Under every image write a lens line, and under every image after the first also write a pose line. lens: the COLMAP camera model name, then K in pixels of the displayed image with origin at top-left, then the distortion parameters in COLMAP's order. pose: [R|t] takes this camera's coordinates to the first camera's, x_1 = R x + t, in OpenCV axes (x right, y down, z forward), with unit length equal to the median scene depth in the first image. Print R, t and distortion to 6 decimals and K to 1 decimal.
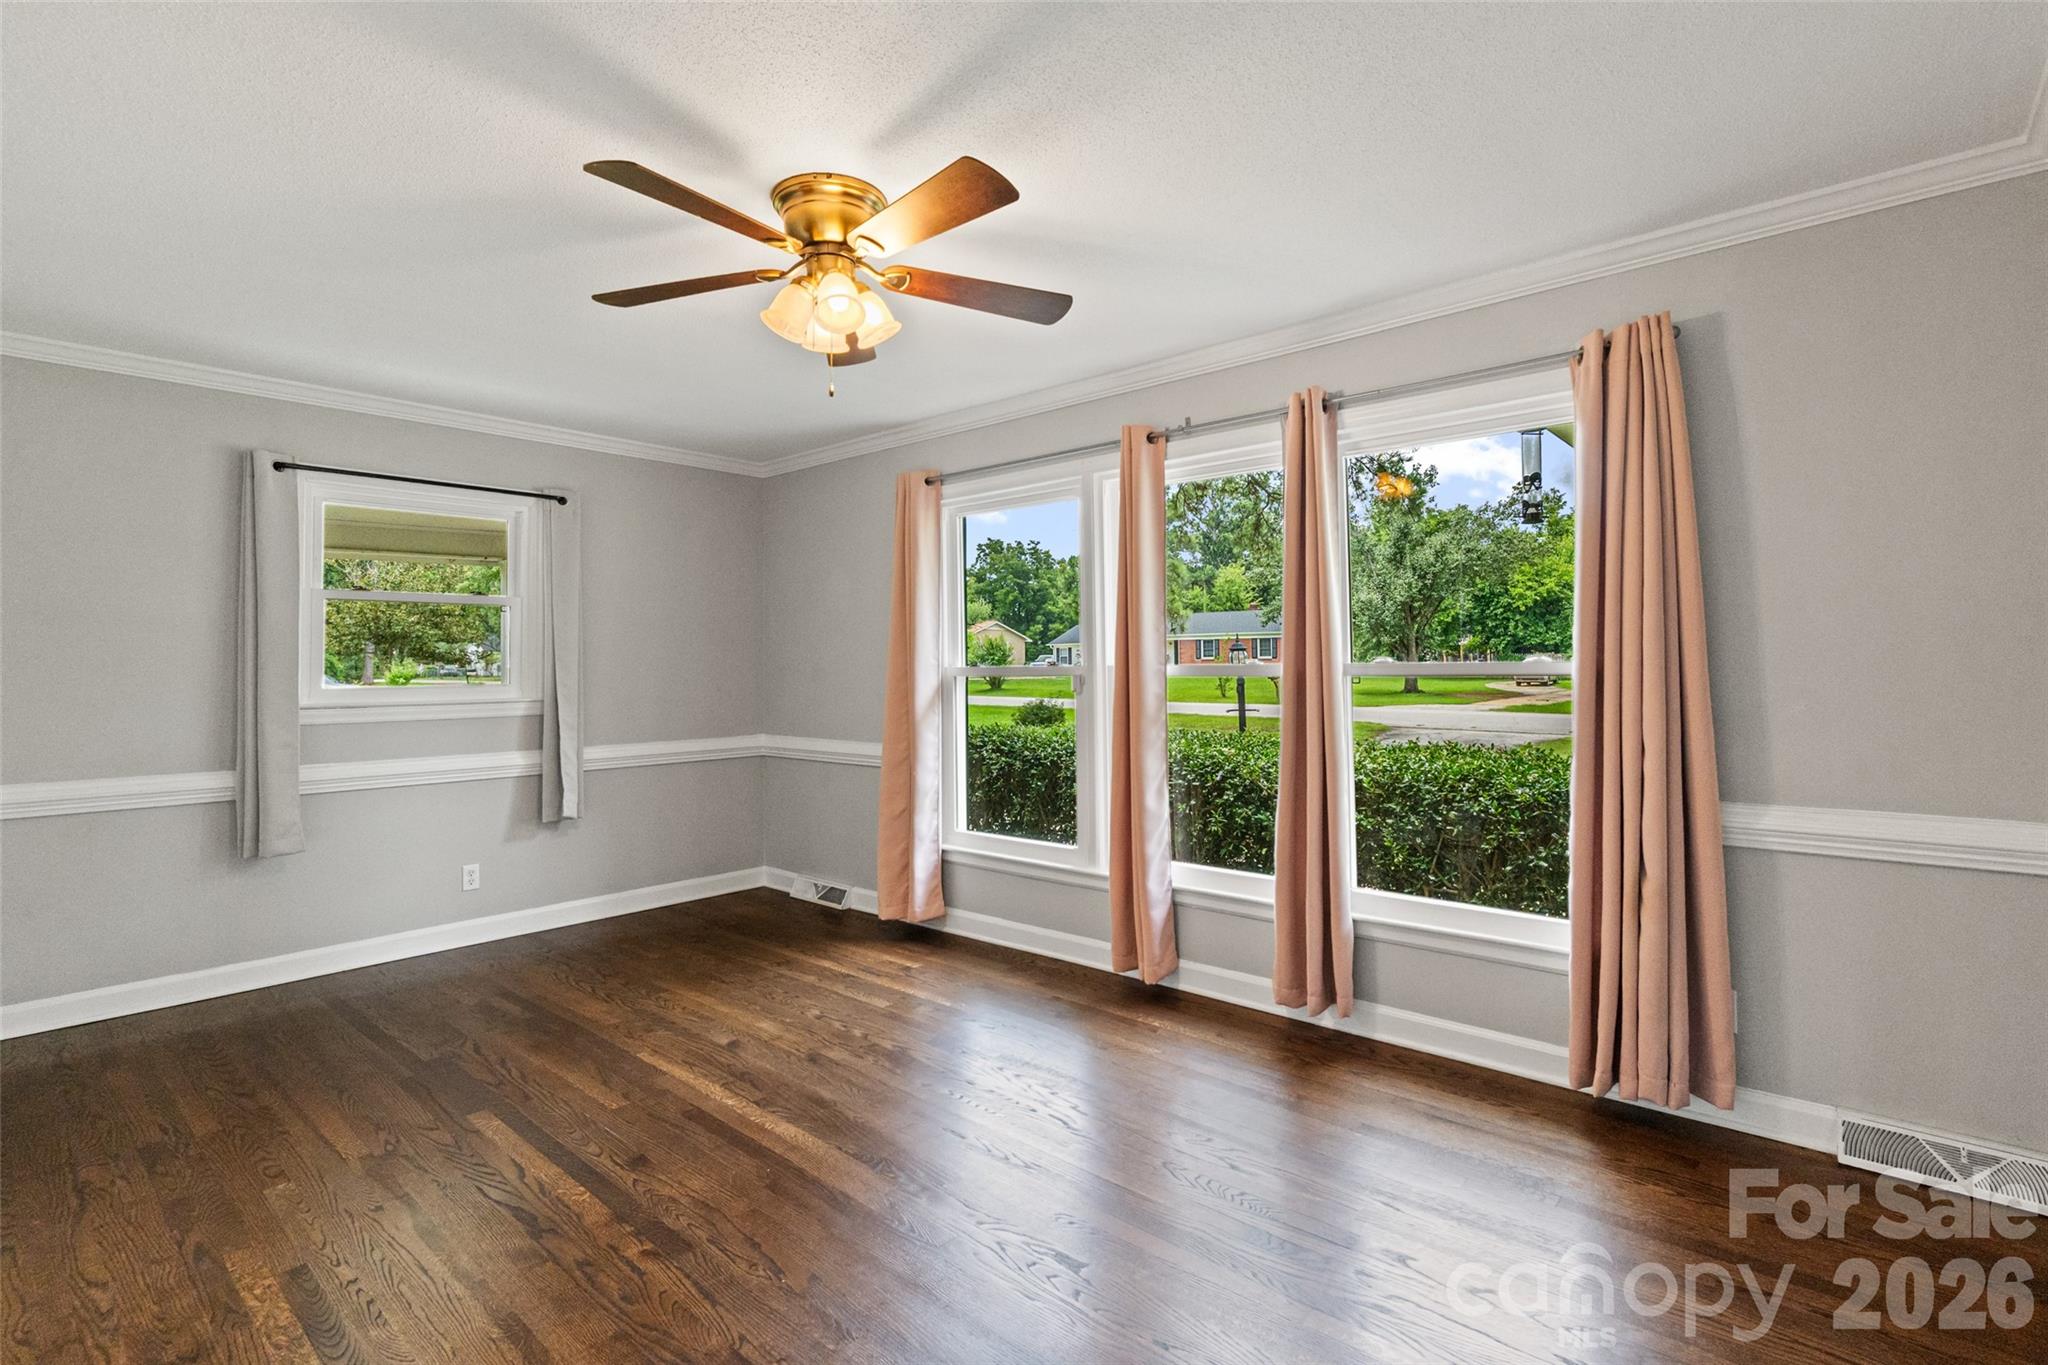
lens RADIAL K [[953.1, 0, 1031.6], [0, 953.1, 633.5], [0, 0, 1]] dist [-0.011988, 0.001123]
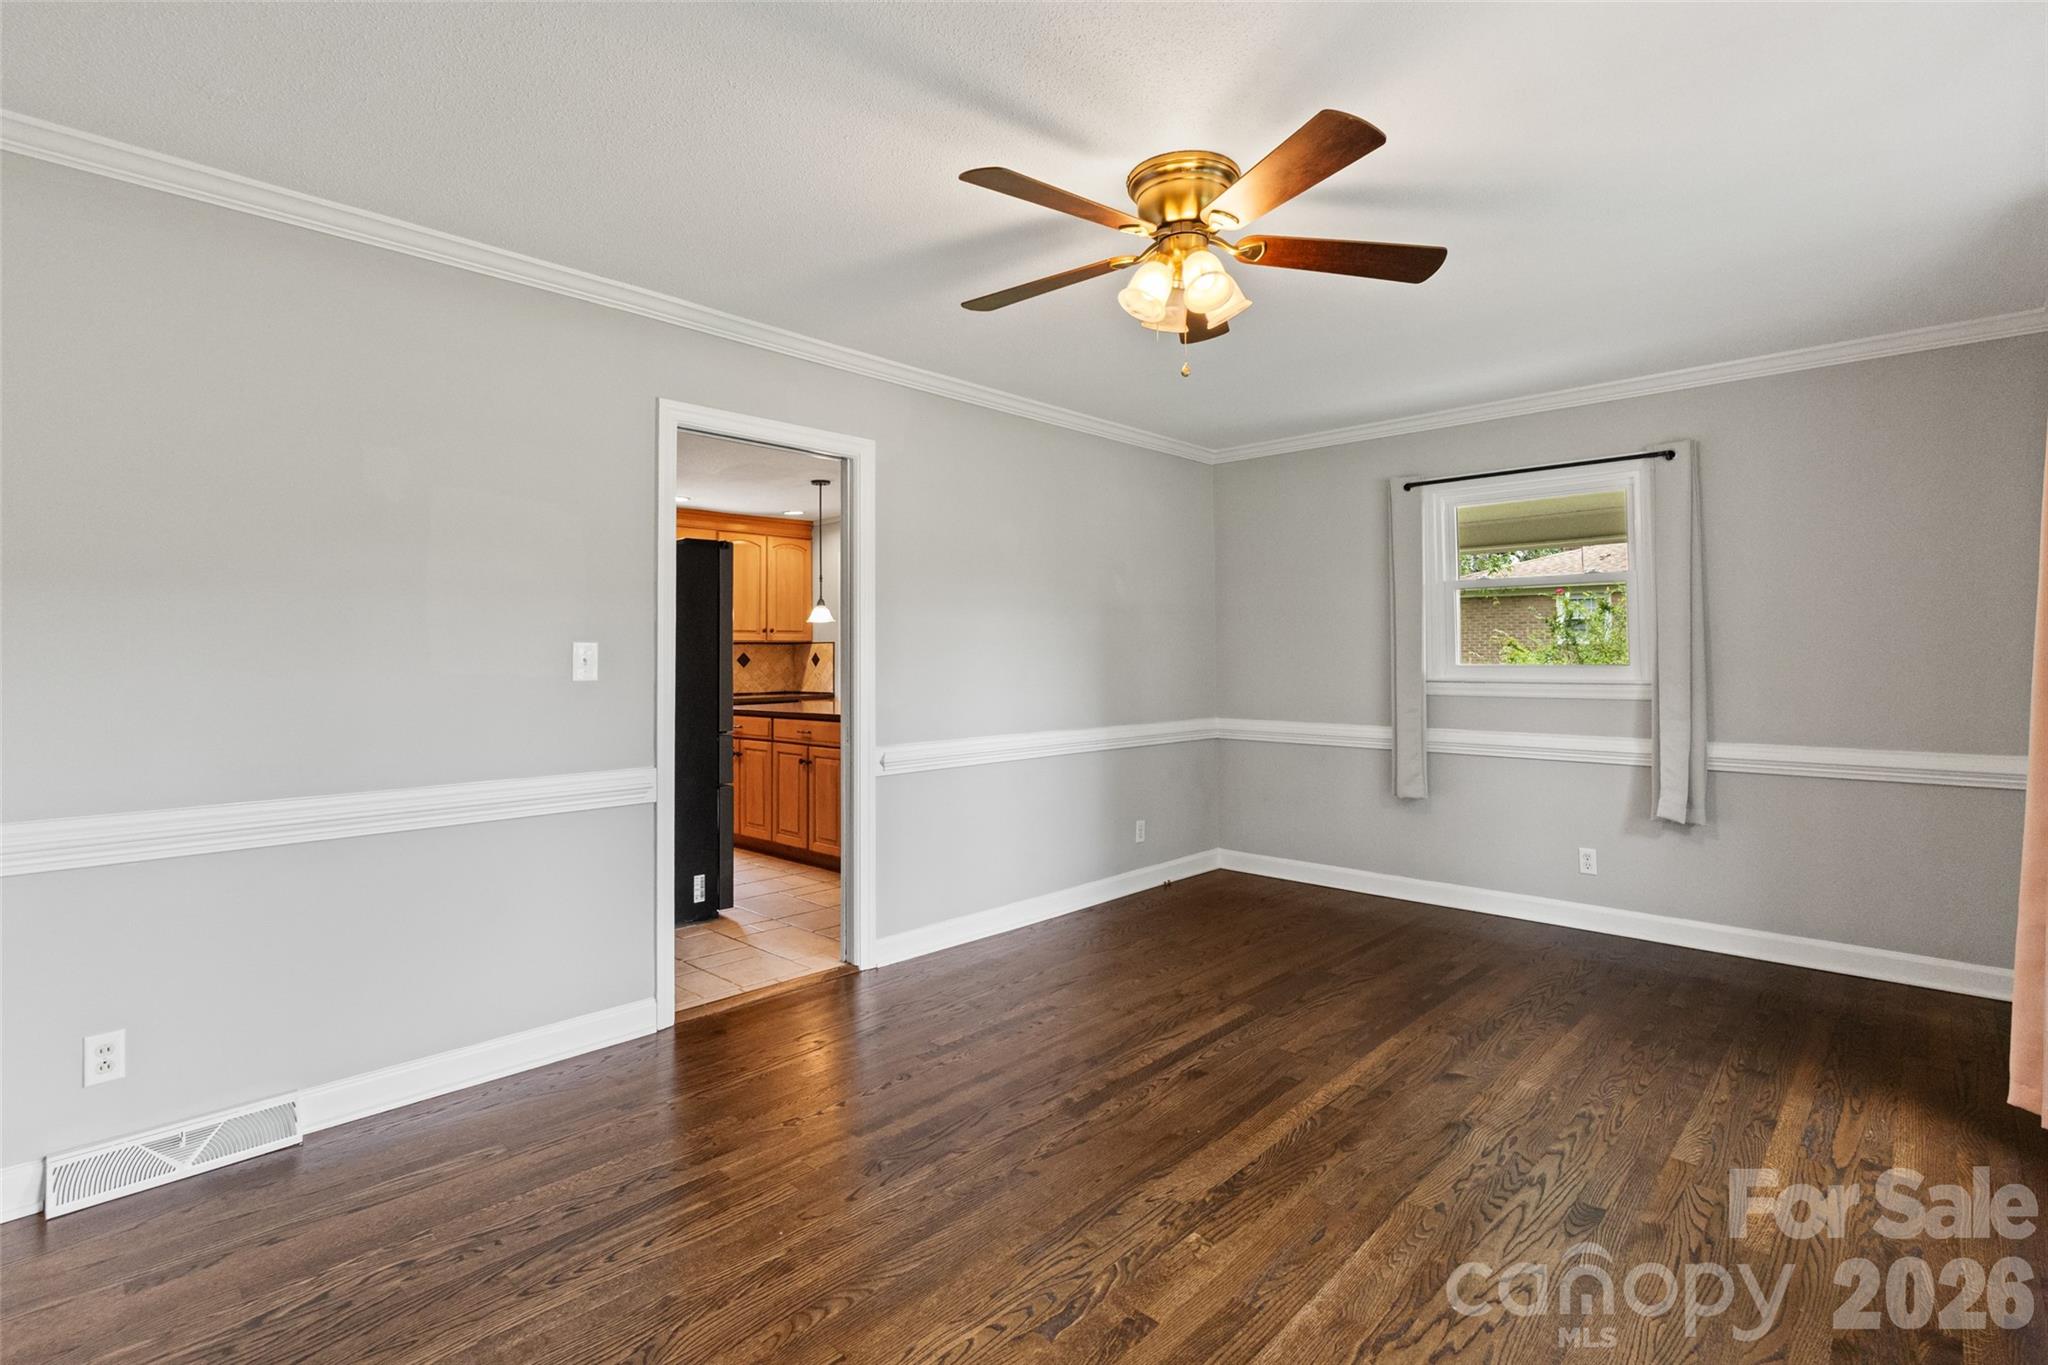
lens RADIAL K [[953.1, 0, 1008.5], [0, 953.1, 622.1], [0, 0, 1]] dist [-0.011988, 0.001123]
pose [[-0.043461, -0.025520, -0.998729, 0.509918], [0.042195, 0.998735, -0.027356, 0.014066], [0.998164, -0.043330, -0.042329, 0.549131]]
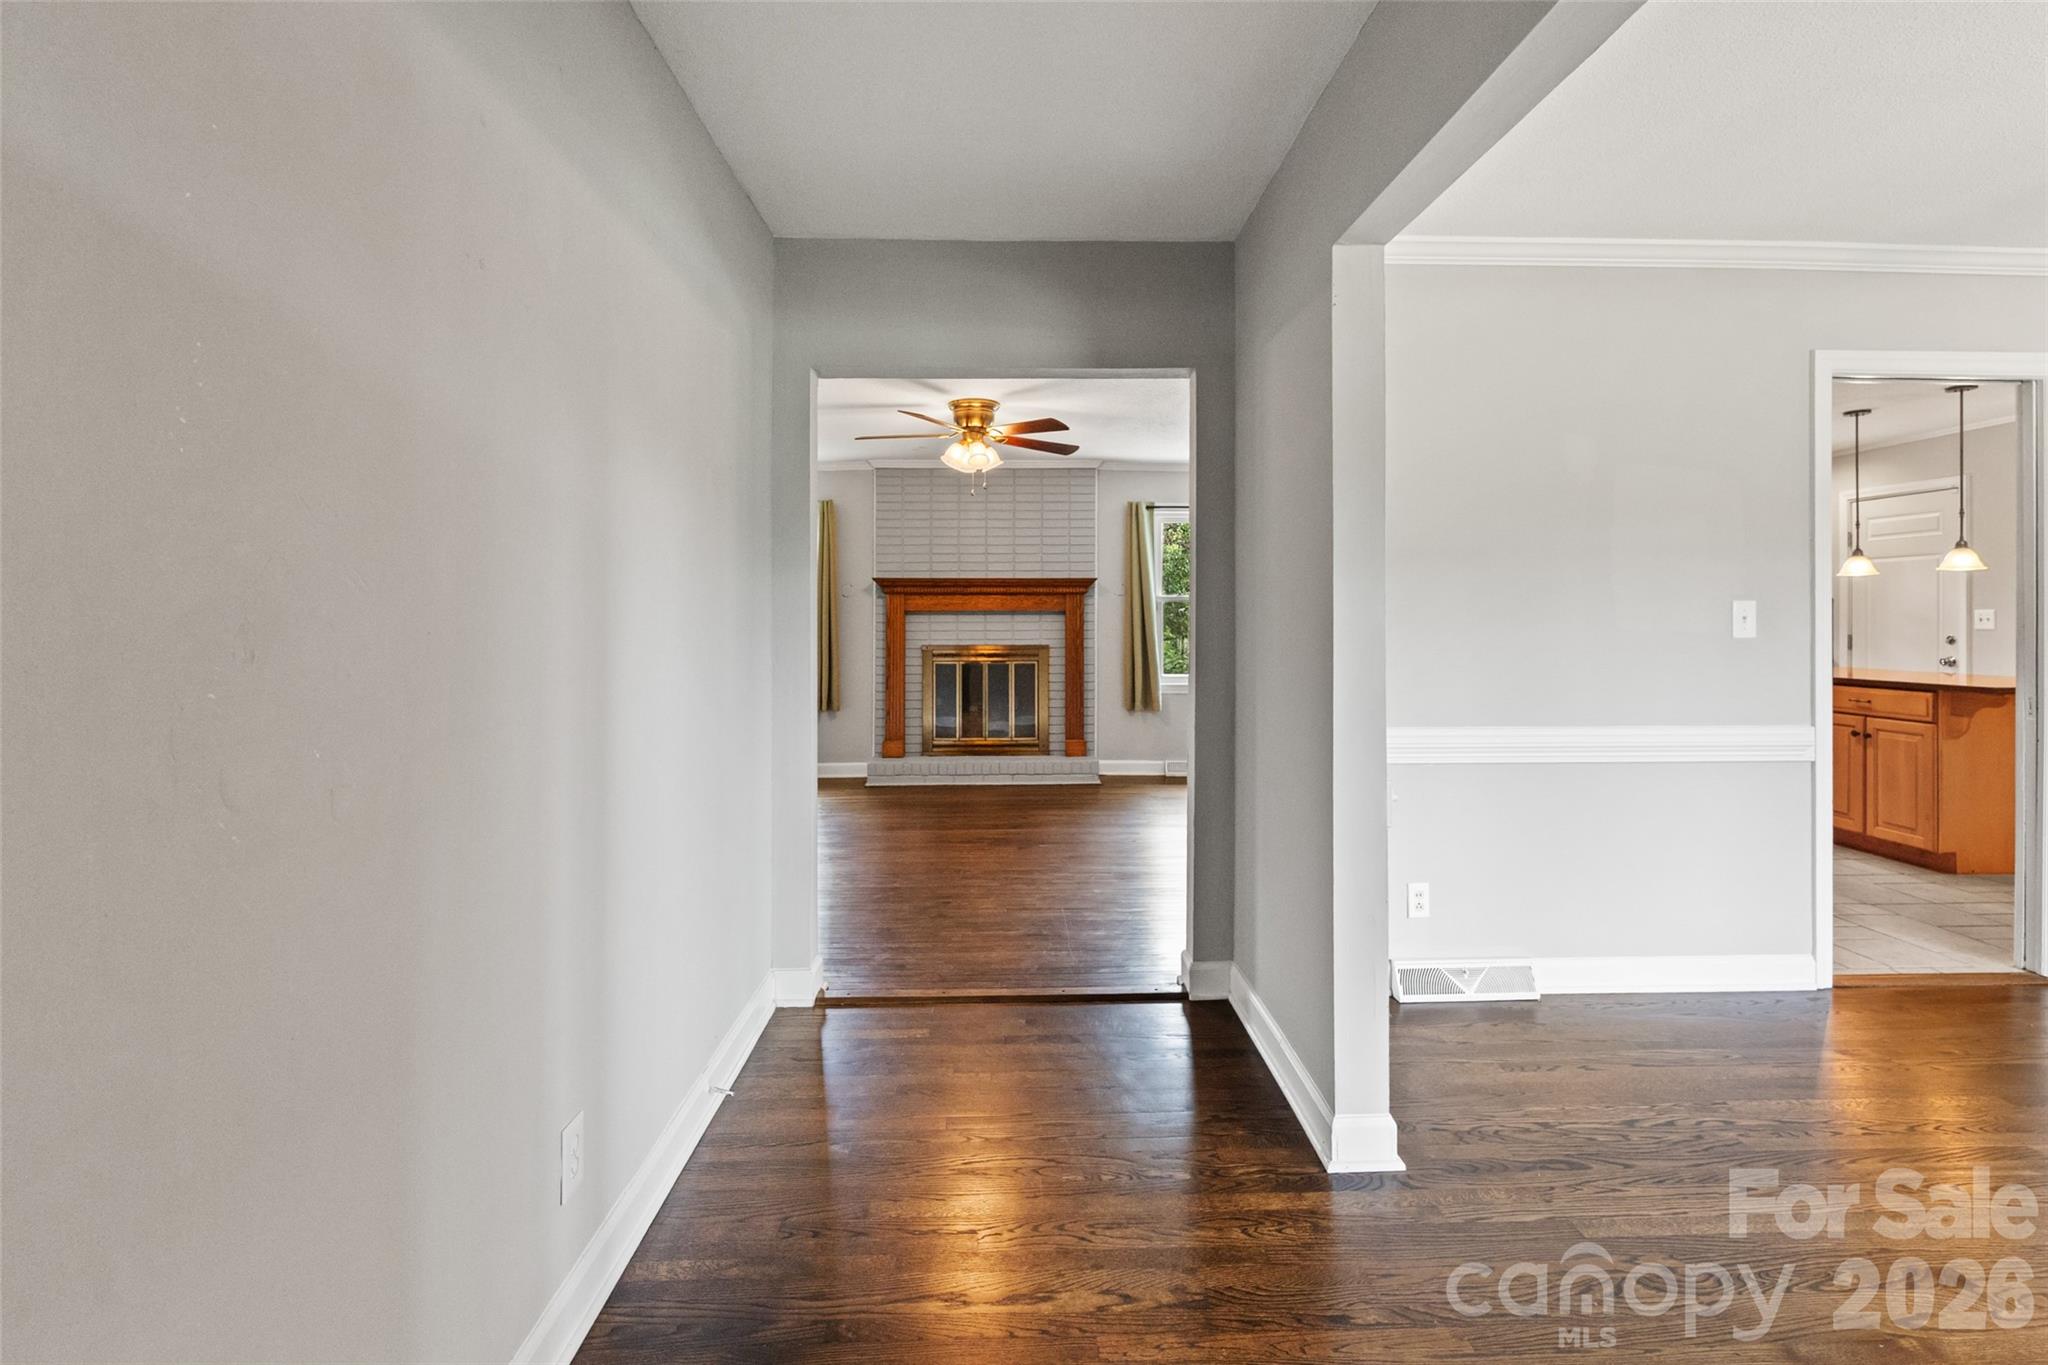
lens RADIAL K [[953.1, 0, 1044.1], [0, 953.1, 621.4], [0, 0, 1]] dist [-0.011988, 0.001123]
pose [[-0.729153, 0.014359, -0.684200, 0.746279], [0.032489, 0.999379, -0.013649, 0.003185], [0.683579, -0.032181, -0.729166, 0.335421]]
